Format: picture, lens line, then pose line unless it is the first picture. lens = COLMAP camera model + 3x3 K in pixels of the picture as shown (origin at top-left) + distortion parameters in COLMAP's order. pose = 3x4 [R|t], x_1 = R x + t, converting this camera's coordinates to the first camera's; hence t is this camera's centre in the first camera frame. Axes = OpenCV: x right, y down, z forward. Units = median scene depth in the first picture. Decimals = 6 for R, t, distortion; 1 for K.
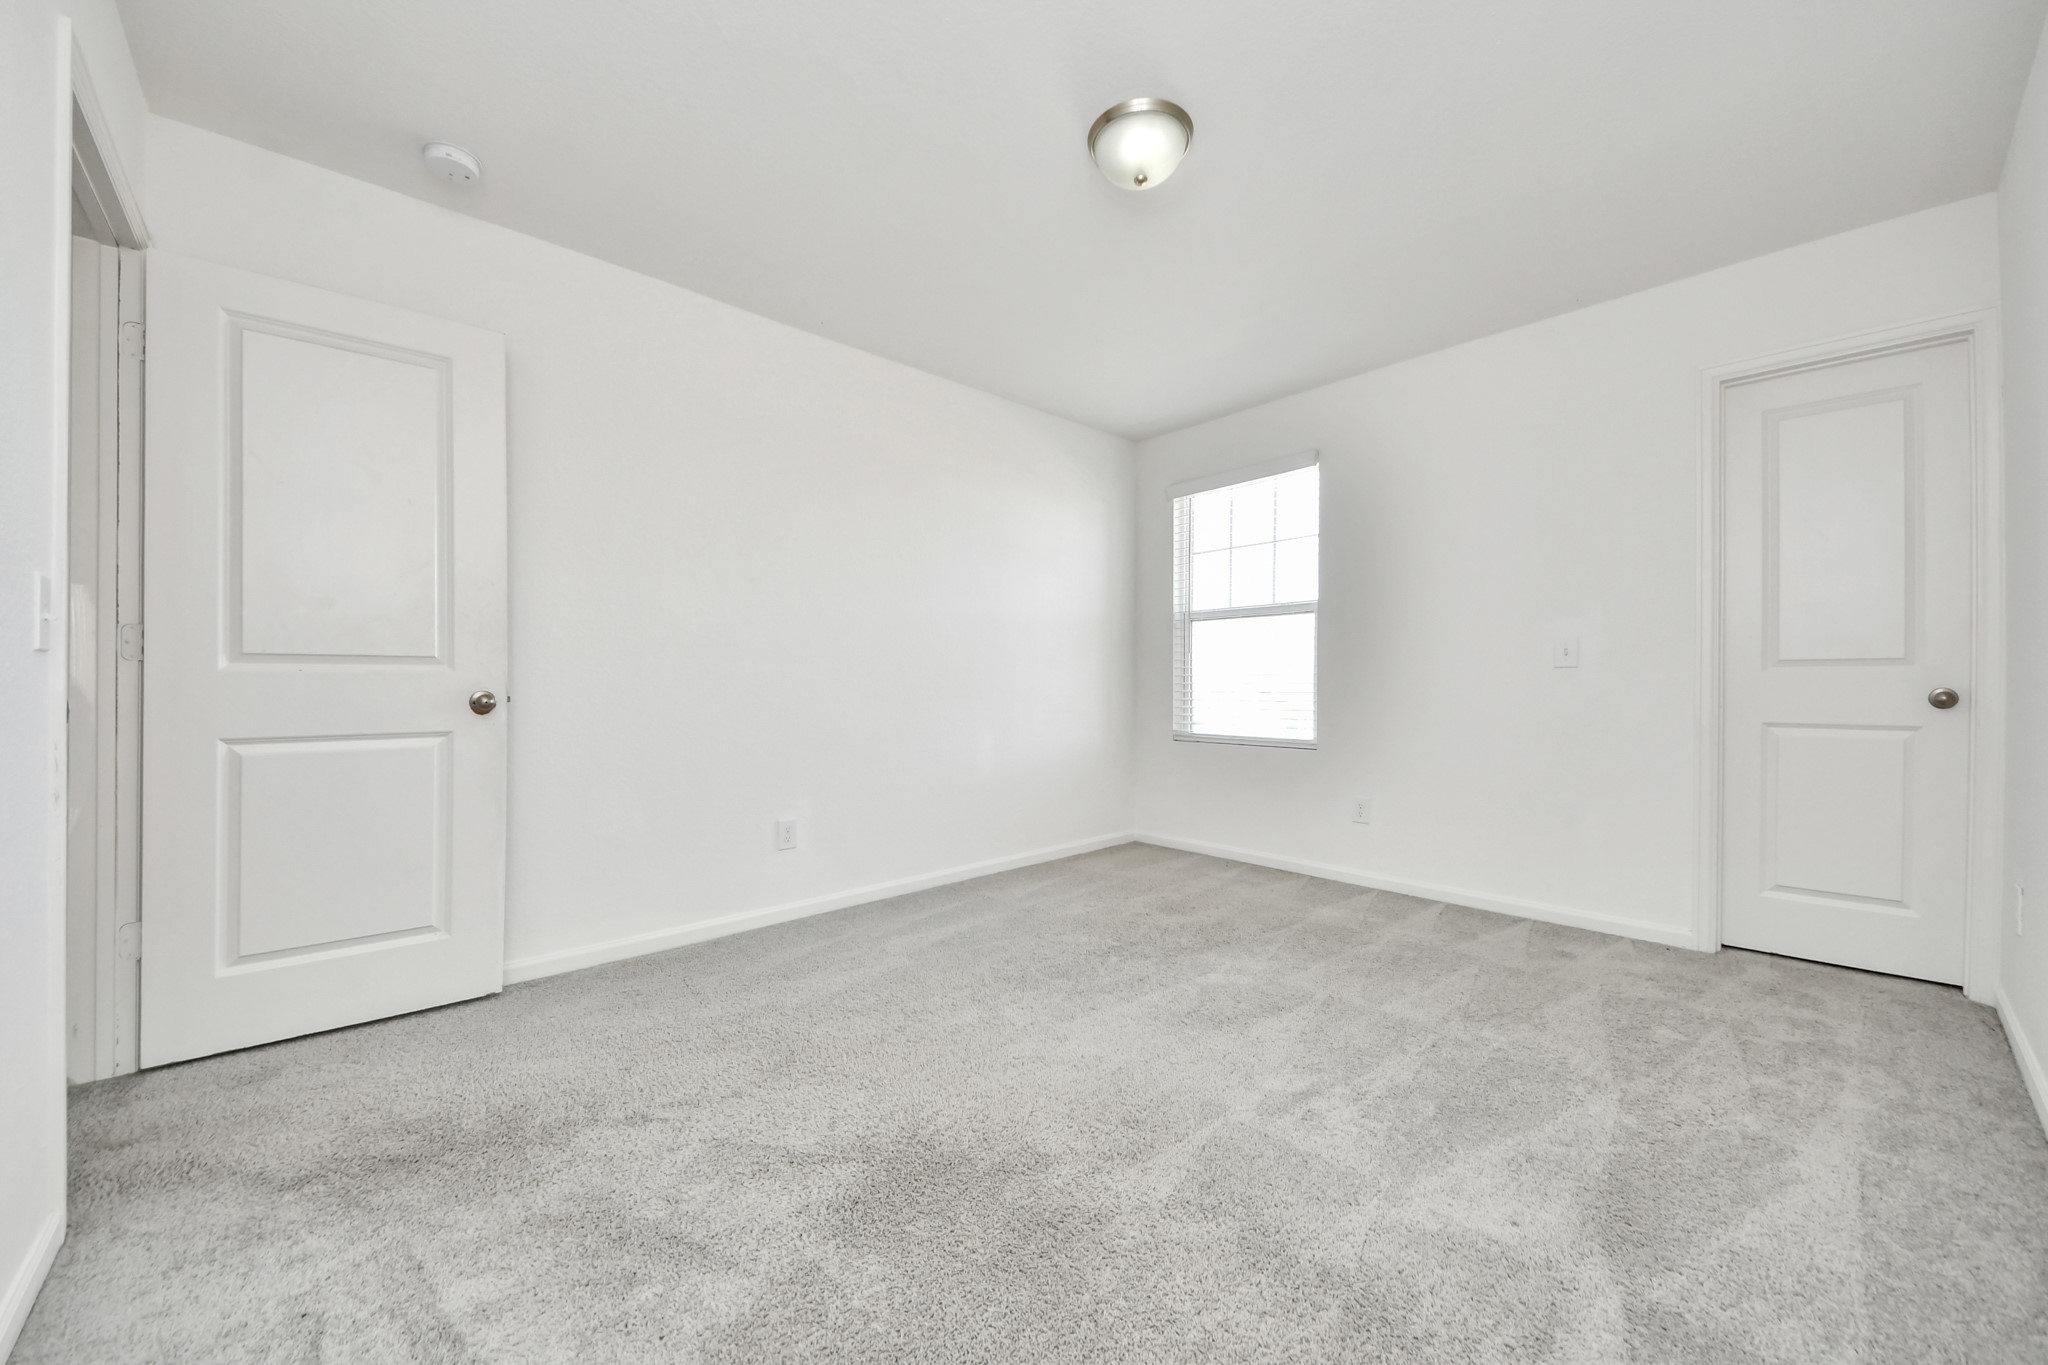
lens RADIAL K [[794.4, 0, 1024.0], [0, 794.4, 682.5], [0, 0, 1]] dist [-0.009632, -0.000186]
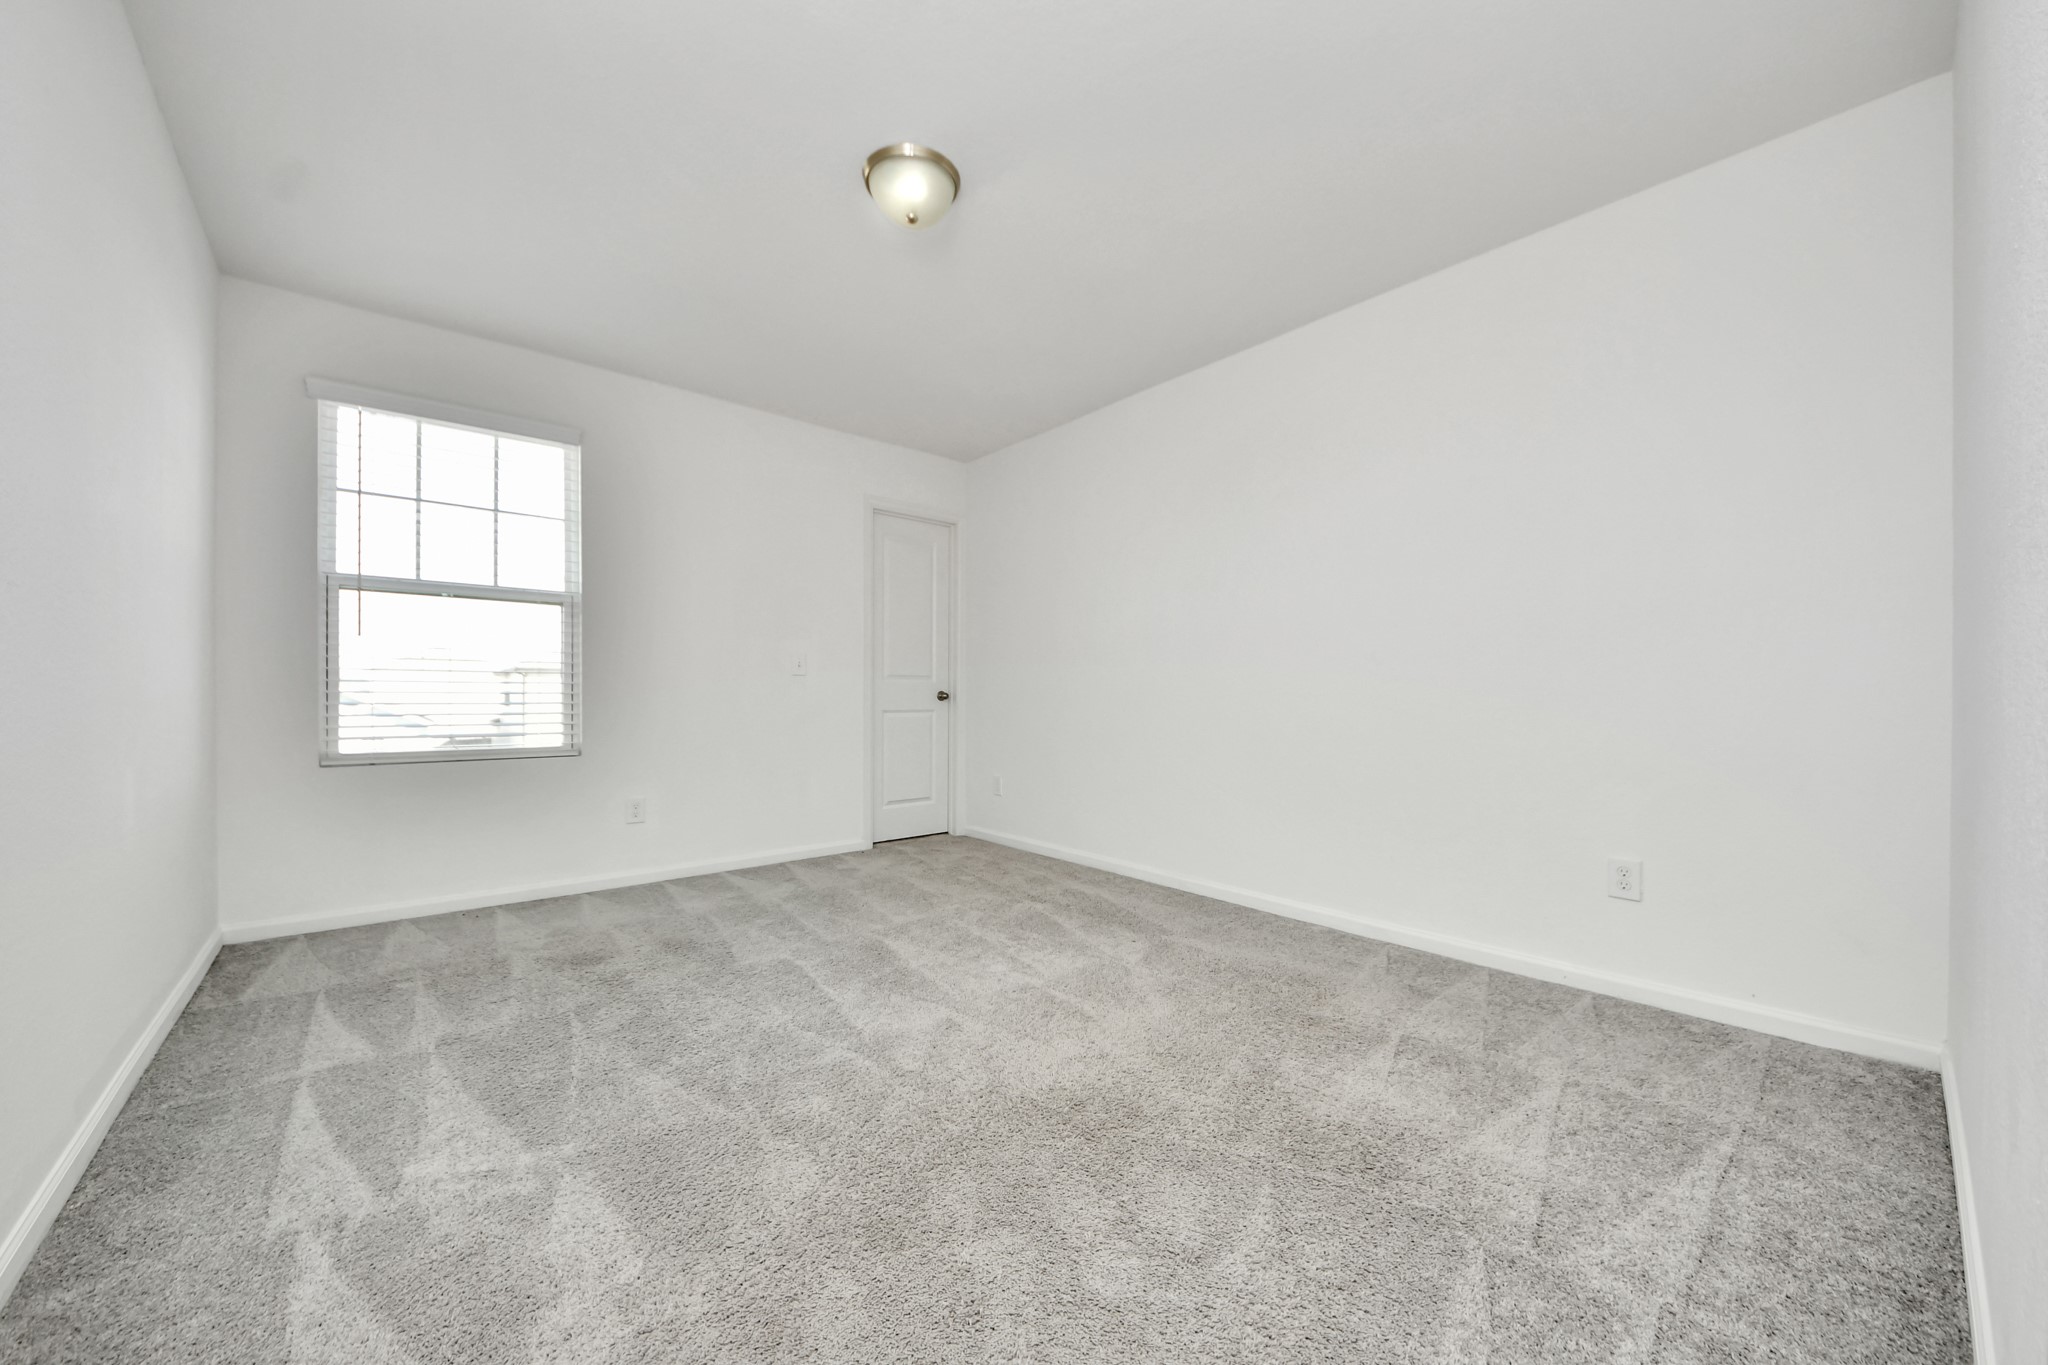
lens RADIAL K [[735.2, 0, 1031.8], [0, 735.2, 682.2], [0, 0, 1]] dist [0.065610, -0.000068]
pose [[0.019460, 0.021560, 0.999578, -0.490867], [-0.005187, 0.999756, -0.021462, 0.016175], [-0.999797, -0.004767, 0.019568, 0.447917]]
